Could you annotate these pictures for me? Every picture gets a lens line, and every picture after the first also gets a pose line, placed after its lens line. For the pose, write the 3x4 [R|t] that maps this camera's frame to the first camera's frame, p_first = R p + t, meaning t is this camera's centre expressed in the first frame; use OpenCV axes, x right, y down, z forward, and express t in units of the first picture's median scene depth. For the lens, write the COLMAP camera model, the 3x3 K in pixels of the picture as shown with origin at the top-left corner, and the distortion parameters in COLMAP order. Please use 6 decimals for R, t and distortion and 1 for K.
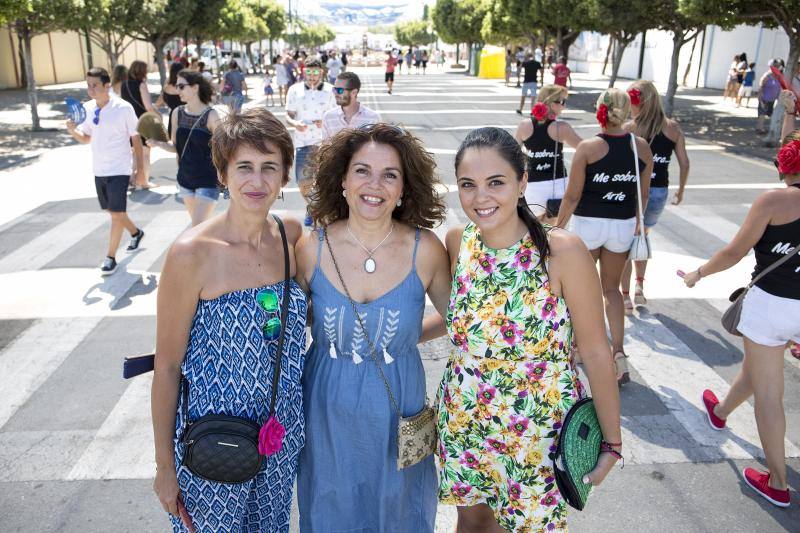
lens RADIAL K [[667.3, 0, 400.0], [0, 667.3, 266.5], [0, 0, 1]] dist [0.008360, 0.003659]
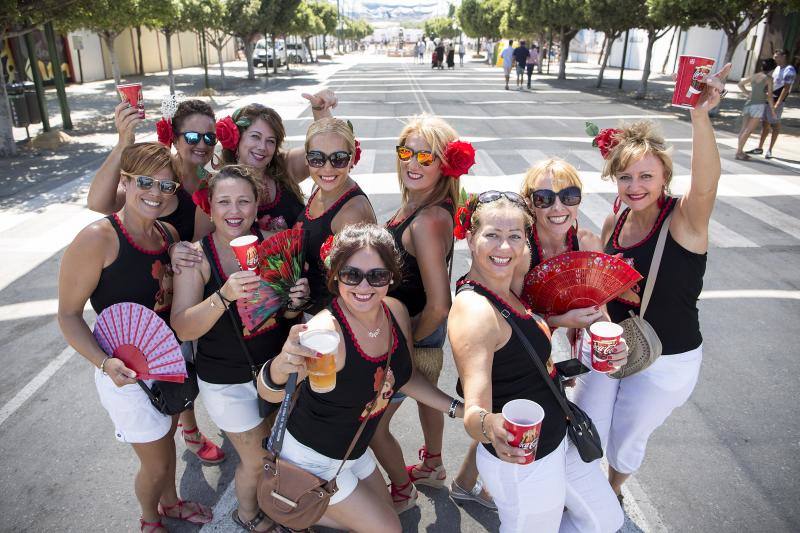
lens RADIAL K [[603.4, 0, 400.0], [0, 603.4, 266.5], [0, 0, 1]] dist [-0.004669, -0.000584]
pose [[0.999497, 0.012064, -0.029326, -0.023877], [-0.010785, 0.999001, 0.043377, 0.041165], [0.029820, -0.043039, 0.998628, -0.135124]]
